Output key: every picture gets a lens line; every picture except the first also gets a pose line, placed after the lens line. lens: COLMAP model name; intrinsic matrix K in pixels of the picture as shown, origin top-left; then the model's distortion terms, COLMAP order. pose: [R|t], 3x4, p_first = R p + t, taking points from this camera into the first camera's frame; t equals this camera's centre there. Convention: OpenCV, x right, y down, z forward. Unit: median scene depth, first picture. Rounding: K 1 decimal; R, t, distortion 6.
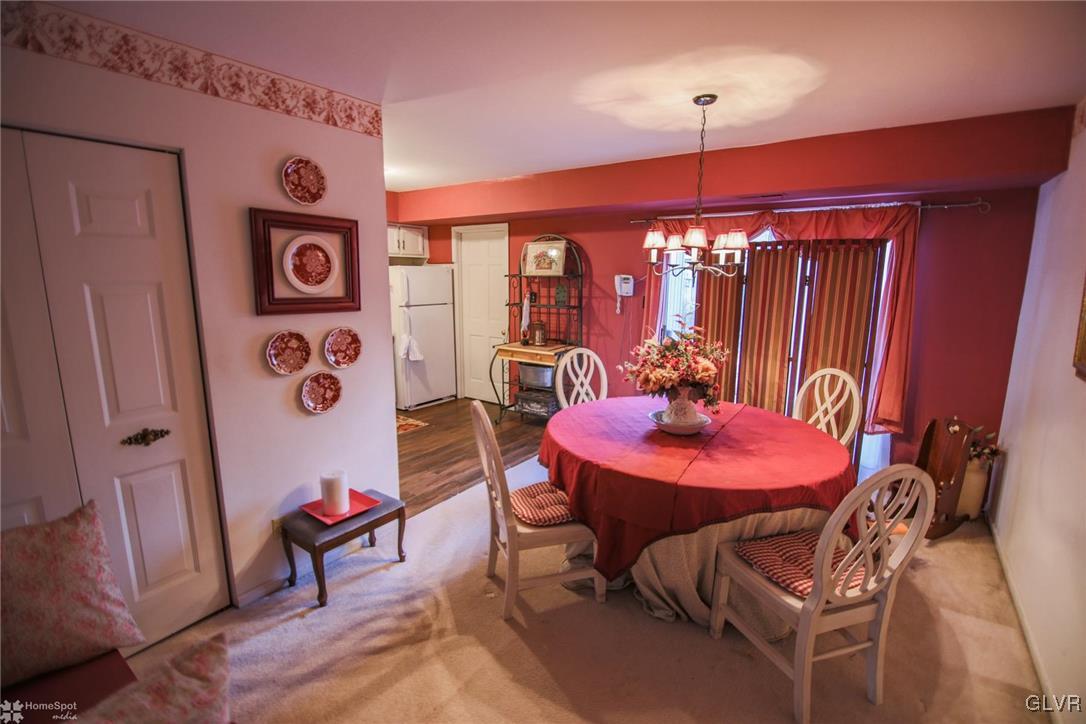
lens RADIAL K [[494.6, 0, 547.7], [0, 494.6, 360.6], [0, 0, 1]] dist [-0.017536, -0.004061]
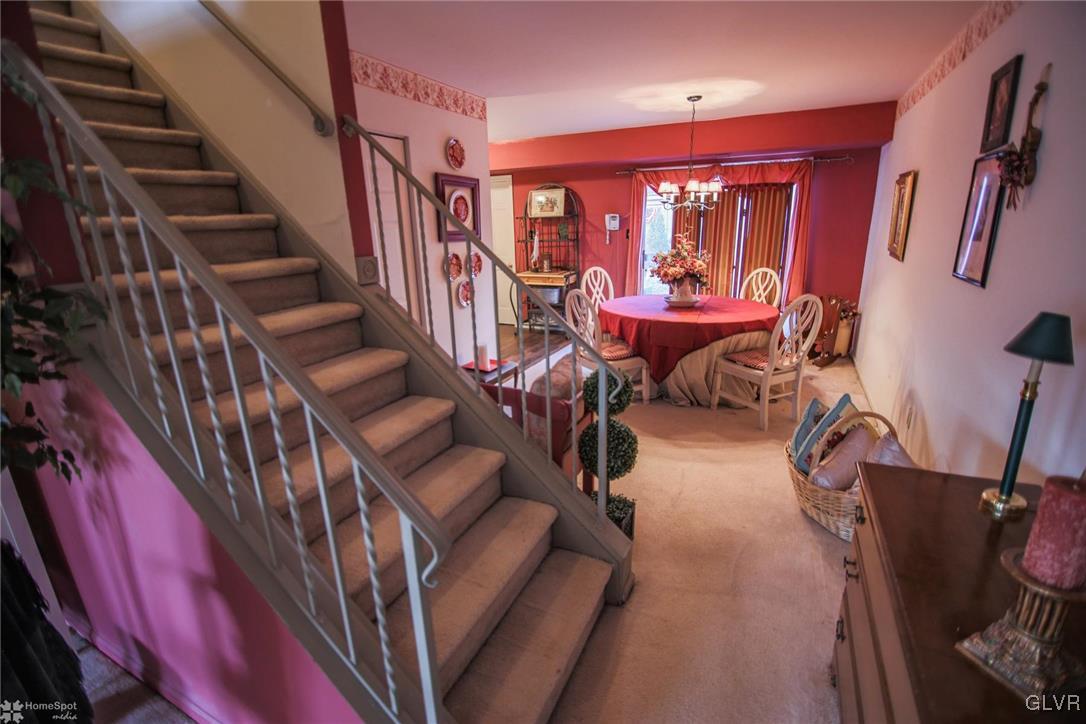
lens RADIAL K [[494.6, 0, 542.5], [0, 494.6, 367.4], [0, 0, 1]] dist [-0.017536, -0.004061]
pose [[0.985839, -0.078568, 0.148153, -0.393928], [0.061175, 0.991067, 0.118506, 0.104429], [-0.156140, -0.107764, 0.981839, -0.497412]]
